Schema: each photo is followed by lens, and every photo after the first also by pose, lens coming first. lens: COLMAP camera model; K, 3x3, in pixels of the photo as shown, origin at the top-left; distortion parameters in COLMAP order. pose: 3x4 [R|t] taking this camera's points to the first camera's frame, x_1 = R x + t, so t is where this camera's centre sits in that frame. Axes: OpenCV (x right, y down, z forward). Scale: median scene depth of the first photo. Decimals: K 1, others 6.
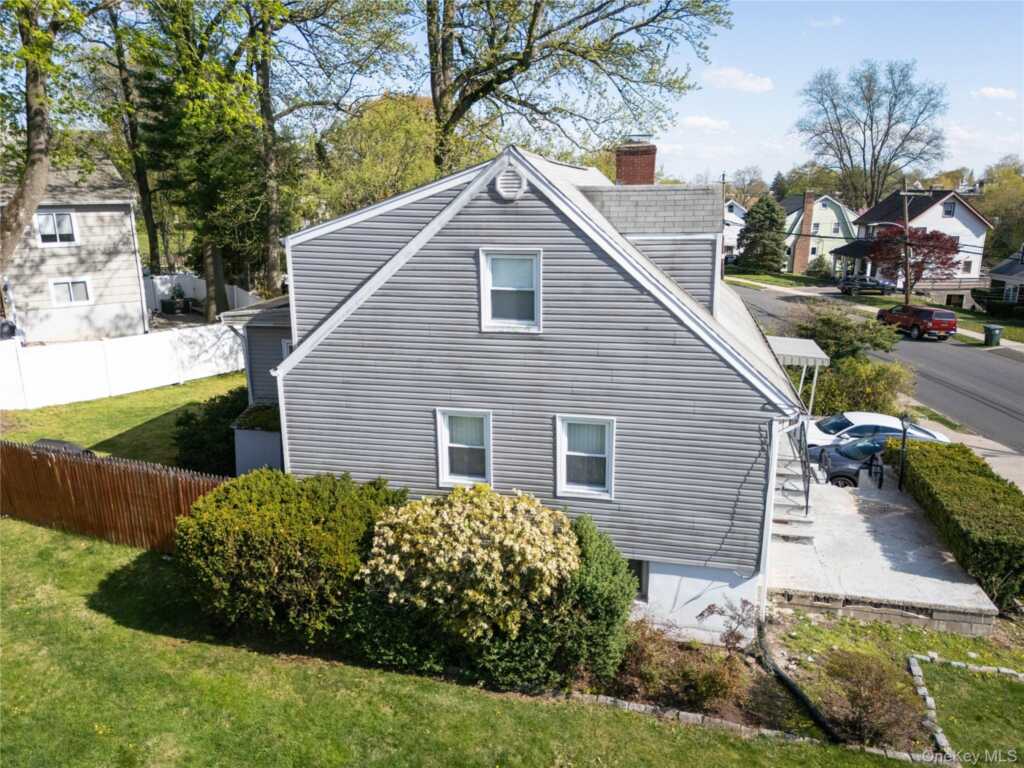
lens RADIAL K [[720.6, 0, 512.0], [0, 720.6, 384.0], [0, 0, 1]] dist [0.092396, -0.098798]
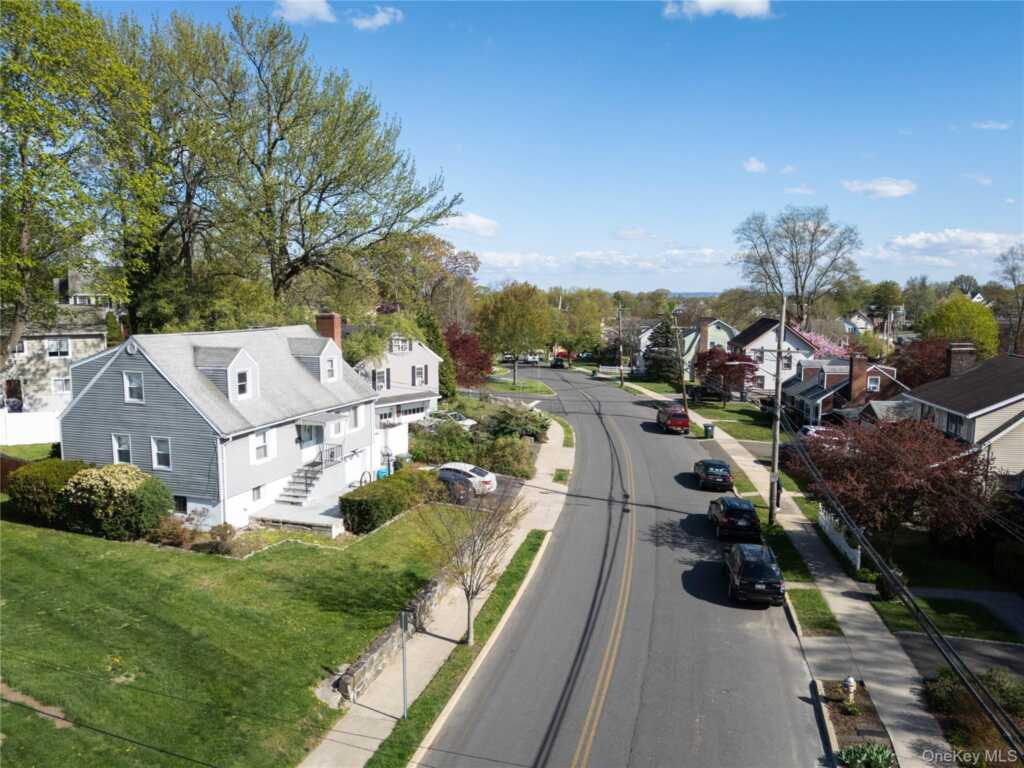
lens RADIAL K [[720.6, 0, 512.0], [0, 720.6, 384.0], [0, 0, 1]] dist [0.092396, -0.098798]
pose [[0.993392, 0.020713, -0.112883, 1.618000], [-0.036122, 0.990019, -0.136225, 0.166806], [0.108935, 0.139402, 0.984226, -1.437682]]
